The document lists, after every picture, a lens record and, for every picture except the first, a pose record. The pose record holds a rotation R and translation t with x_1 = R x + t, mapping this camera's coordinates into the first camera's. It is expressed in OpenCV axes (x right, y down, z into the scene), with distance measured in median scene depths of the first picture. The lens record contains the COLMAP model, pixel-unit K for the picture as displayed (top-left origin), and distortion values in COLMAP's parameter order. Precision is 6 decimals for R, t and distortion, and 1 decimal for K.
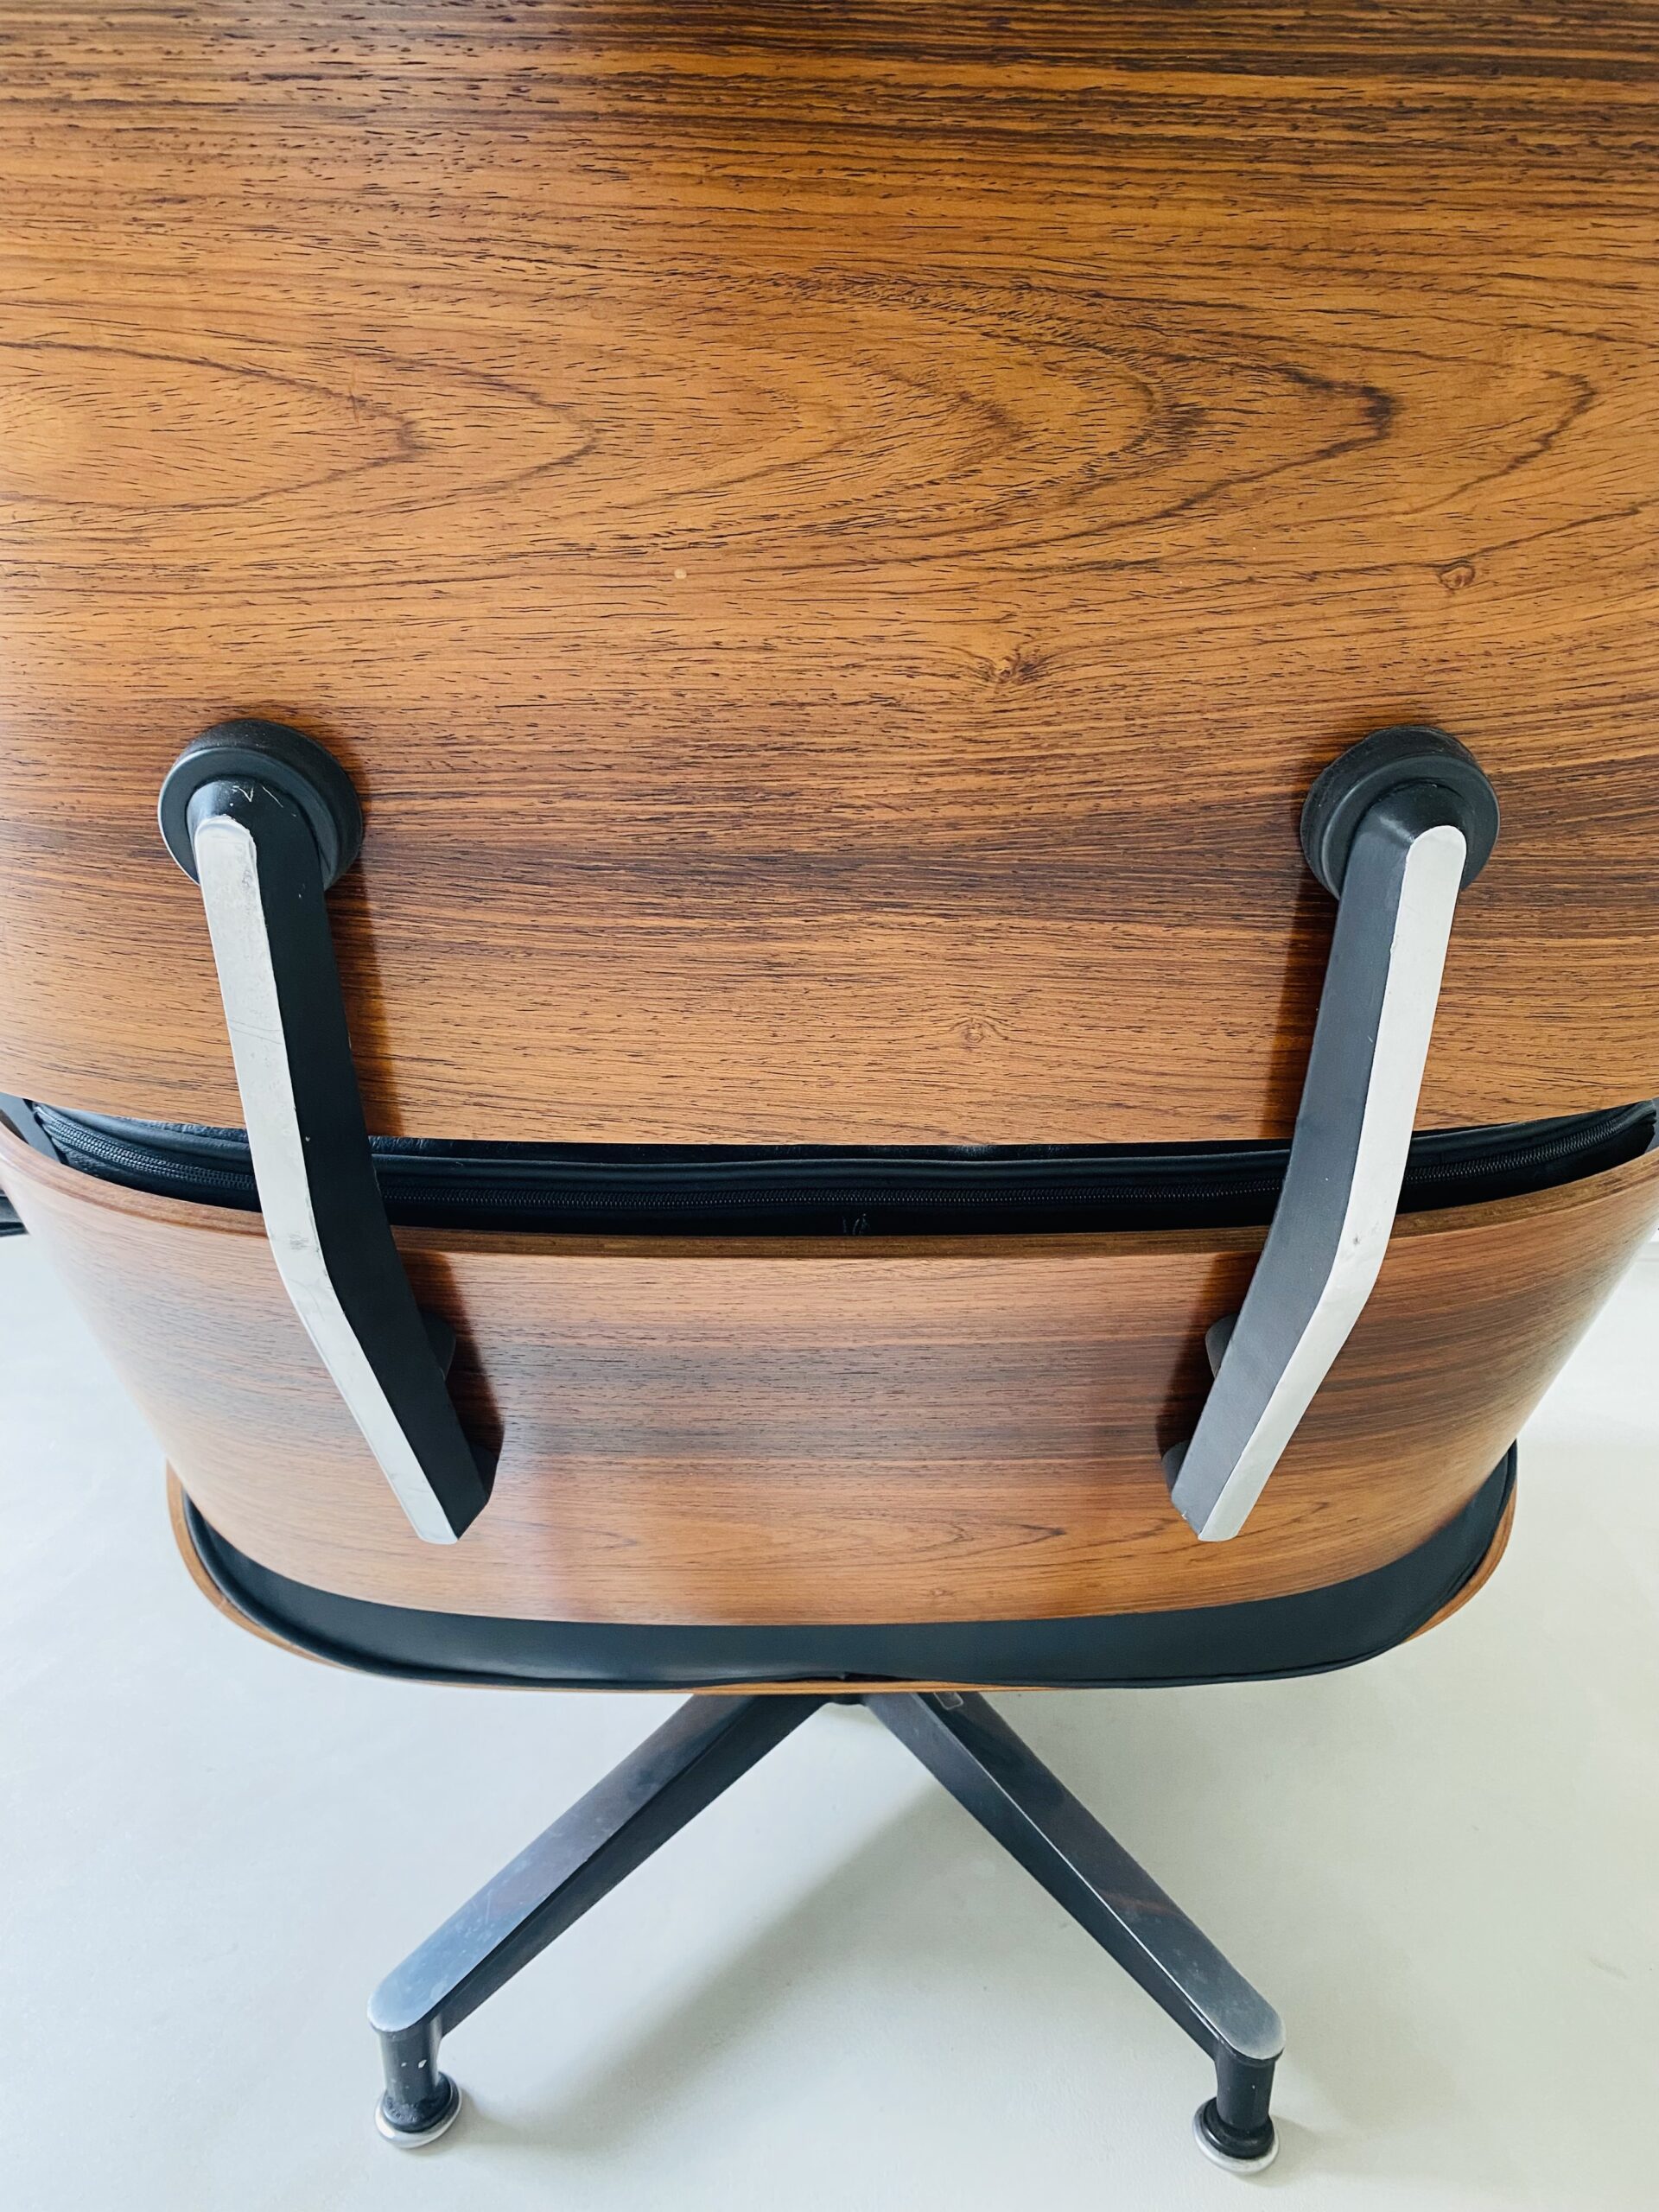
lens RADIAL K [[1888.6, 0, 829.5], [0, 1888.6, 1106.0], [0, 0, 1]] dist [-0.056298, 0.058526]
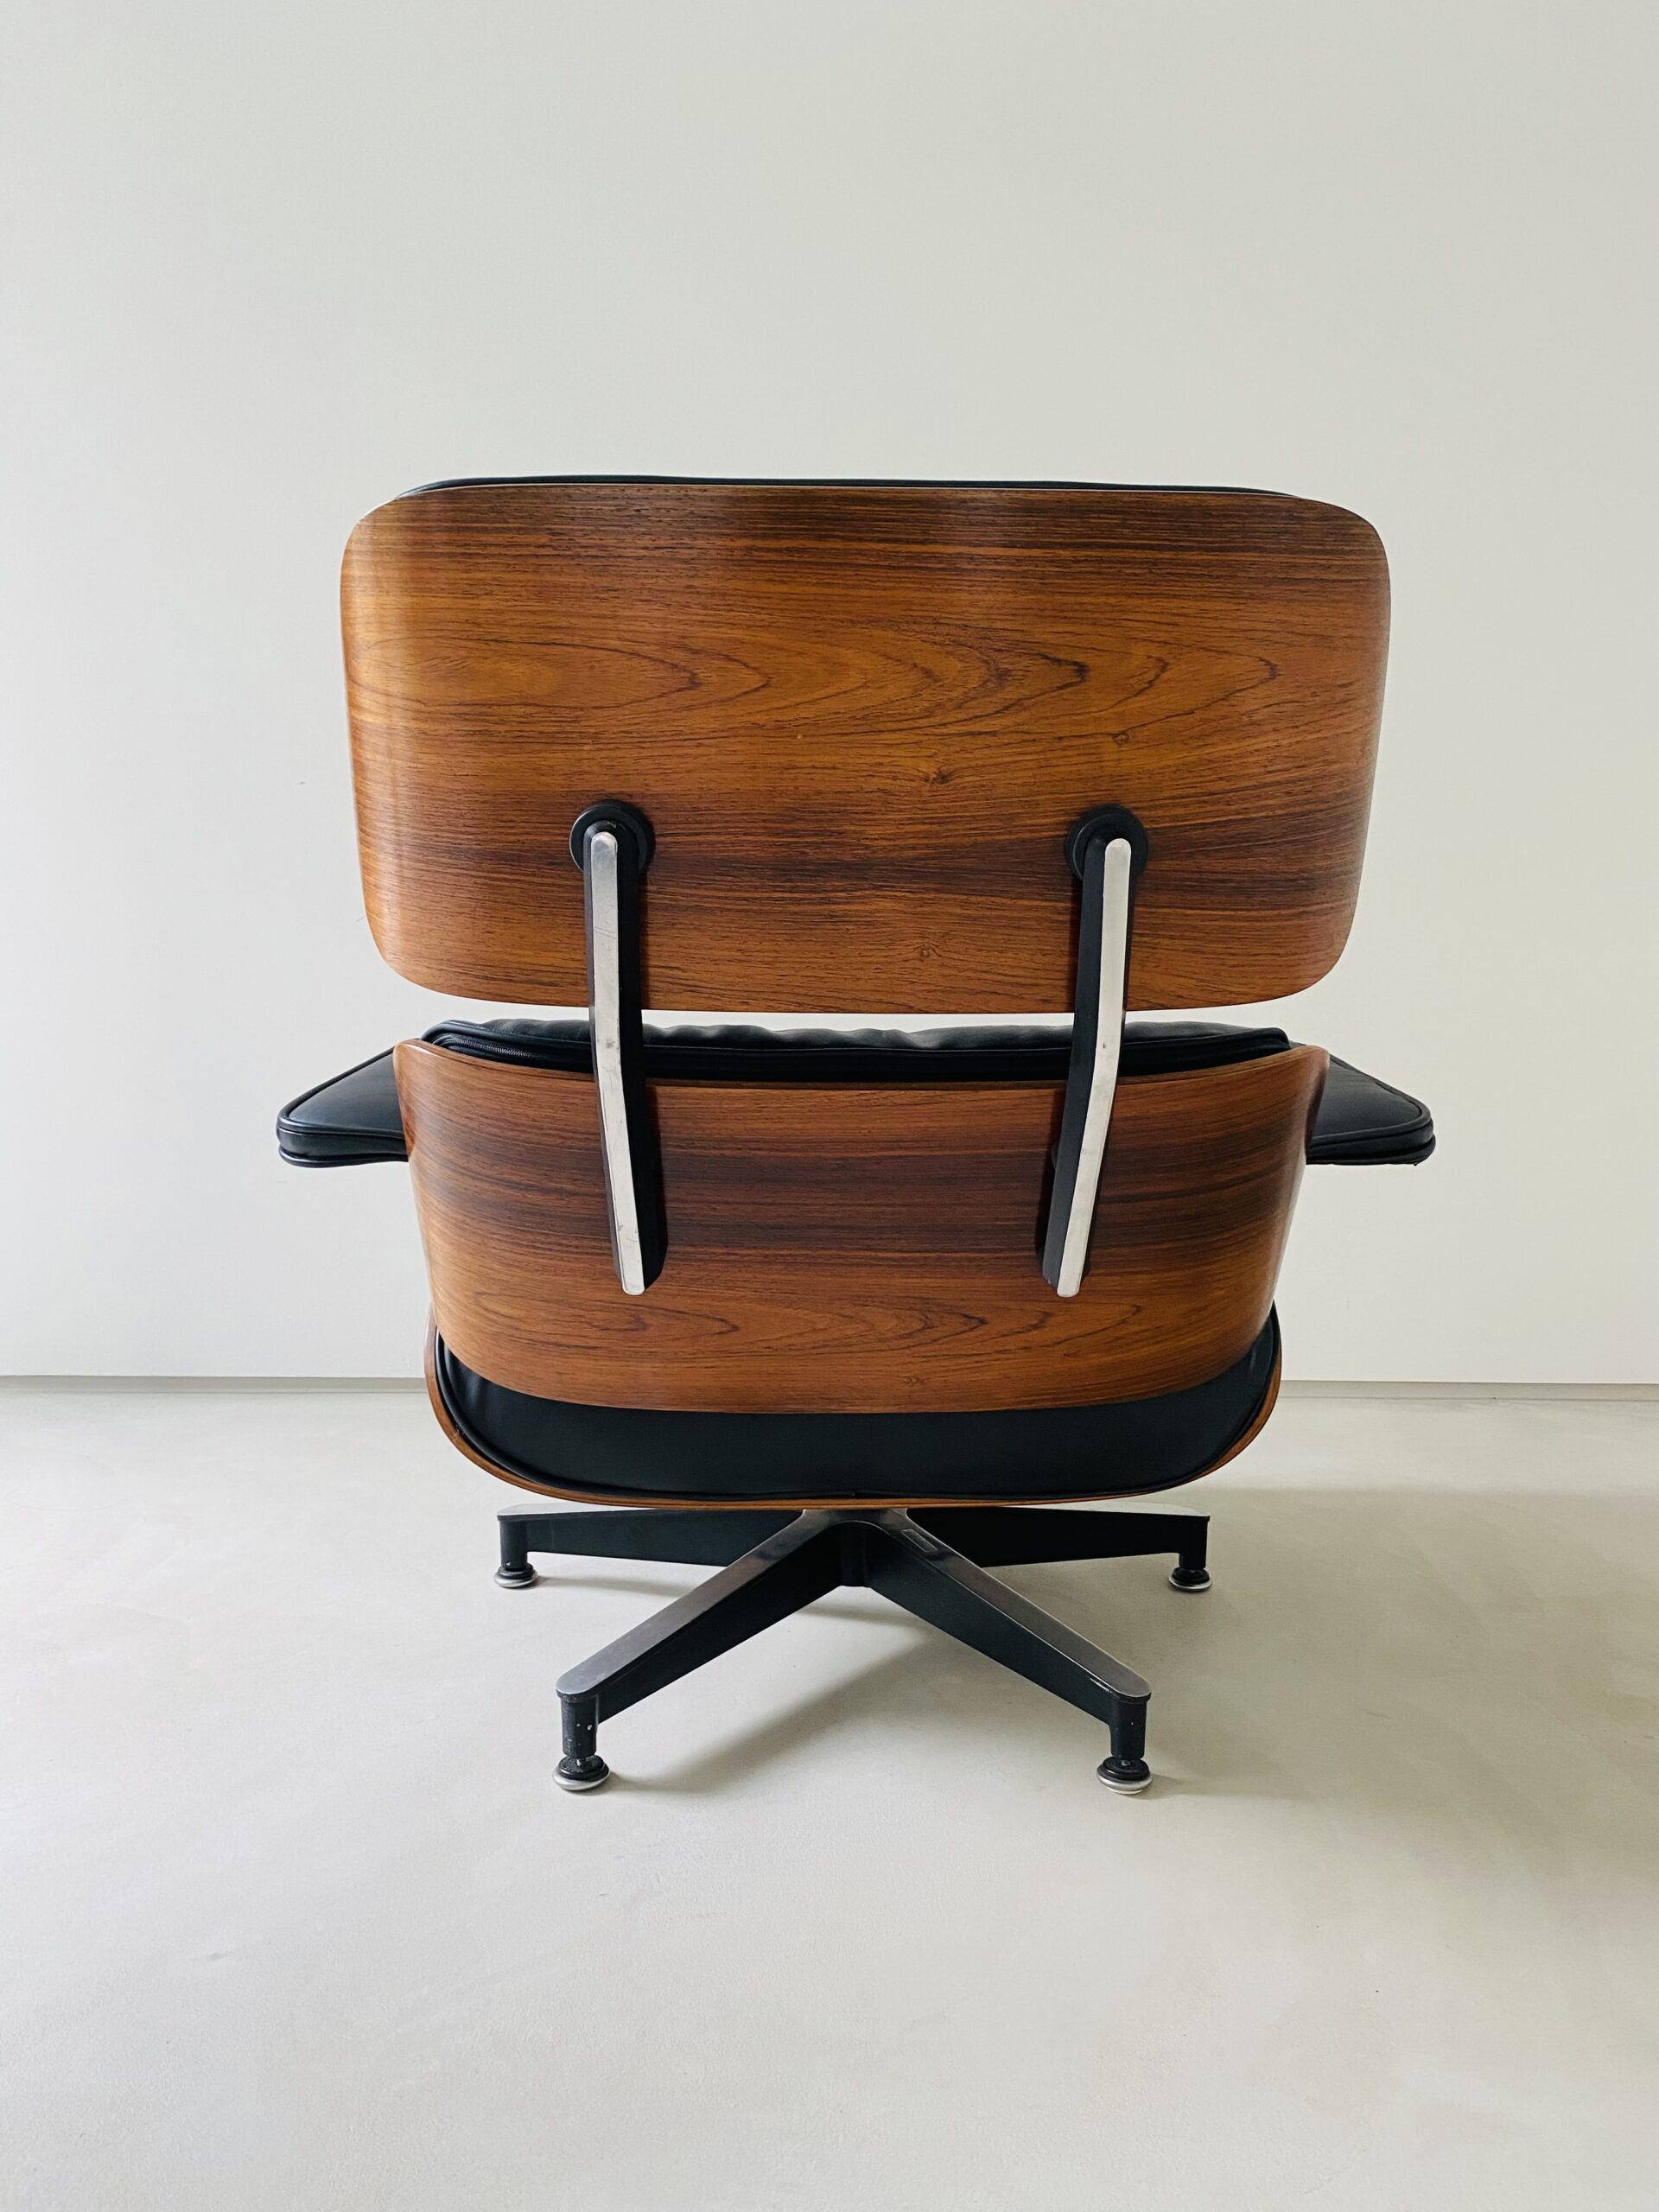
lens RADIAL K [[1888.6, 0, 829.5], [0, 1888.6, 1106.0], [0, 0, 1]] dist [-0.056298, 0.058526]
pose [[0.999930, -0.000164, 0.011869, -0.069281], [0.002484, 0.980657, -0.195718, 0.660248], [-0.011608, 0.195734, 0.980588, -1.291241]]
